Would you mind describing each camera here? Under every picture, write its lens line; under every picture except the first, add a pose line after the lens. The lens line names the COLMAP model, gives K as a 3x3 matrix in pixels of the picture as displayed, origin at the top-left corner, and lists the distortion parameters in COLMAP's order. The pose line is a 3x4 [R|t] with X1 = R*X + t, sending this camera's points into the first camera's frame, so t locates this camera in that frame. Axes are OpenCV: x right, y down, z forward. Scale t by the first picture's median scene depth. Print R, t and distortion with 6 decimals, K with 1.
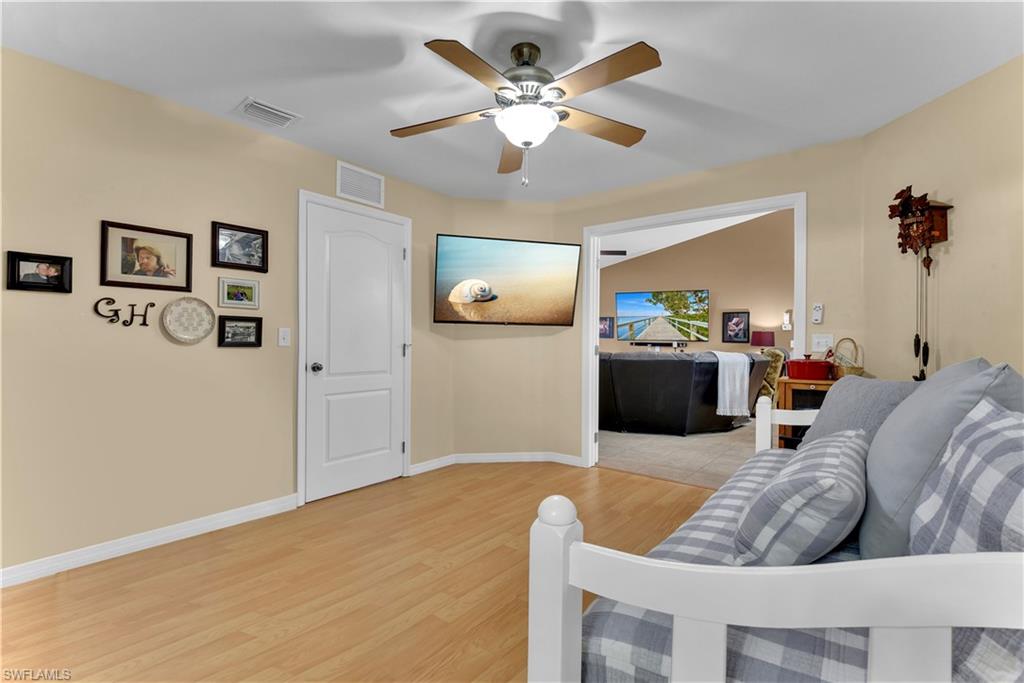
lens RADIAL K [[471.5, 0, 512.5], [0, 471.5, 342.7], [0, 0, 1]] dist [-0.004871, -0.006616]
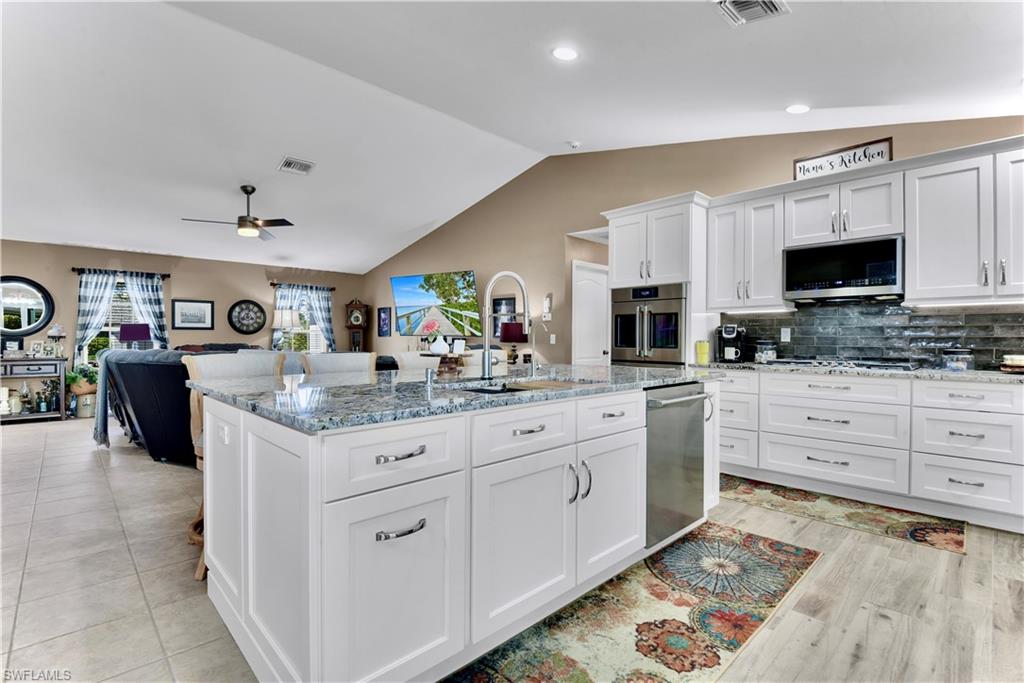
lens RADIAL K [[471.5, 0, 505.3], [0, 471.5, 339.2], [0, 0, 1]] dist [-0.004871, -0.006616]
pose [[0.993016, -0.005596, -0.117849, 0.540087], [0.005848, 0.999981, 0.001801, -0.000004], [0.117837, -0.002478, 0.993030, 0.221420]]
